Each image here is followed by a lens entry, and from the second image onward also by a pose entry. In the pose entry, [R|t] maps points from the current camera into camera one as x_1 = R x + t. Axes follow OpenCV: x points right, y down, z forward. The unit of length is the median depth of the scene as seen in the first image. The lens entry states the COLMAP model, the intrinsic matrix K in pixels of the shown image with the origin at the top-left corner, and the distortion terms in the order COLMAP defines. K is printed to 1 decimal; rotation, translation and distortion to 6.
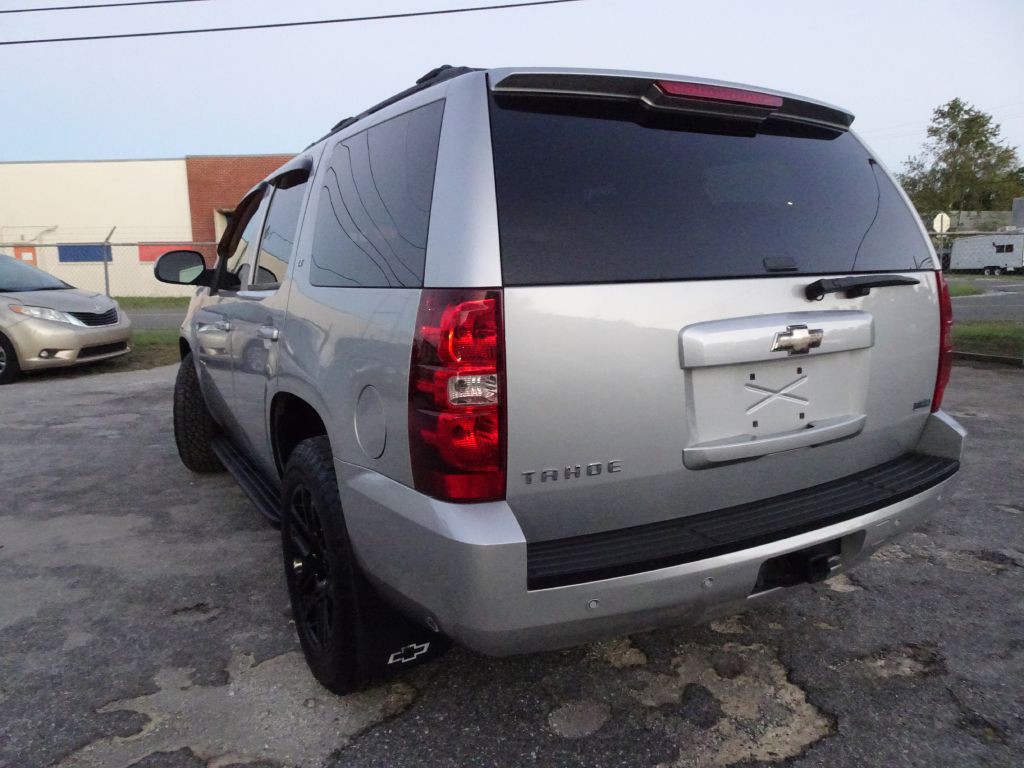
lens RADIAL K [[718.2, 0, 513.3], [0, 718.2, 387.6], [0, 0, 1]] dist [0.008429, 0.003335]
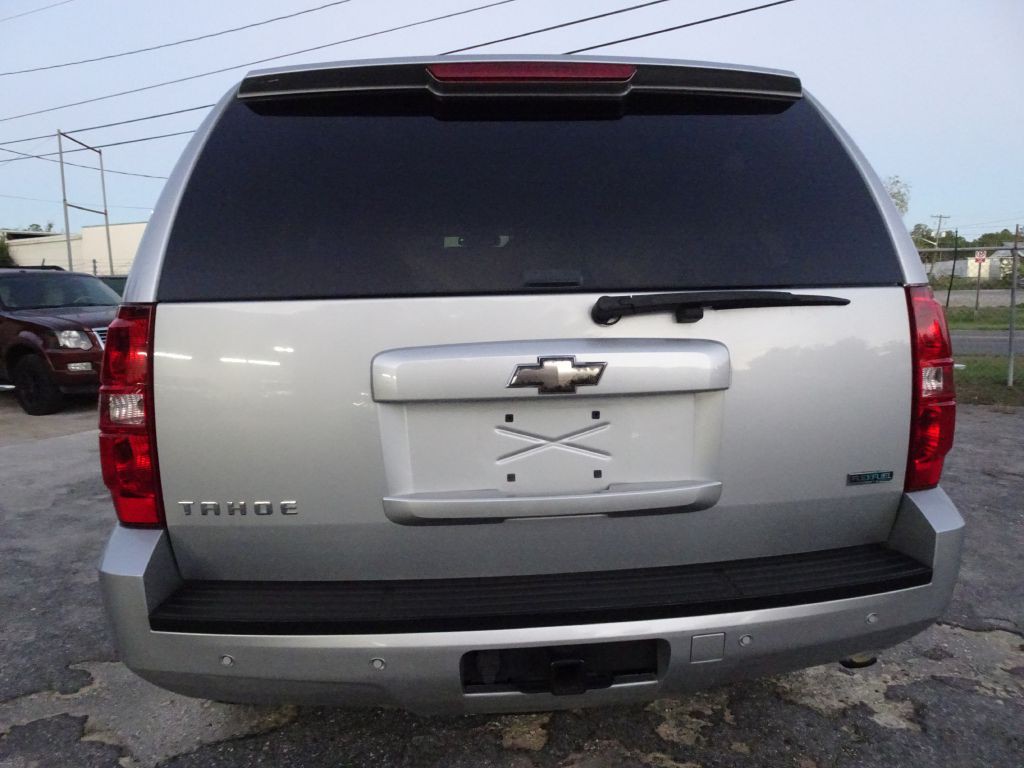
lens RADIAL K [[718.2, 0, 513.3], [0, 718.2, 387.6], [0, 0, 1]] dist [0.008429, 0.003335]
pose [[0.907630, 0.053476, -0.416351, 0.653729], [-0.065470, 0.997748, -0.014572, -0.036776], [0.414634, 0.040484, 0.909087, 0.271680]]
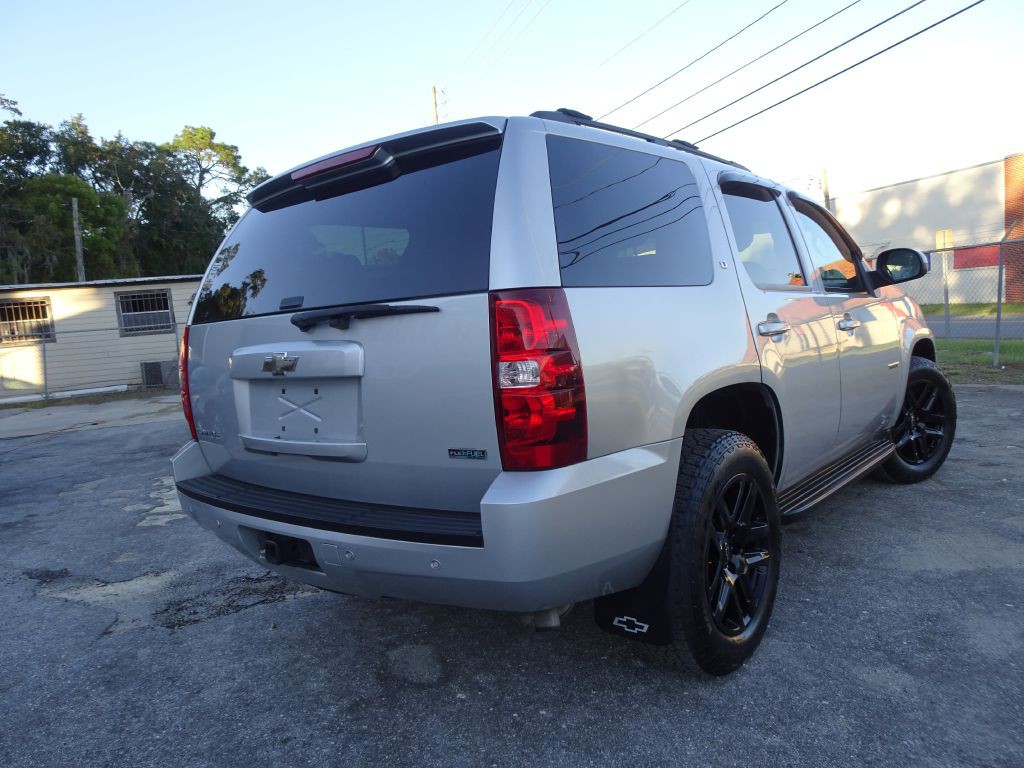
lens RADIAL K [[714.0, 0, 508.1], [0, 714.0, 385.5], [0, 0, 1]] dist [0.010092, 0.000820]
pose [[0.349057, 0.073818, -0.934190, 1.627618], [-0.088631, 0.995024, 0.045508, -0.116230], [0.932901, 0.066913, 0.353863, 0.904632]]
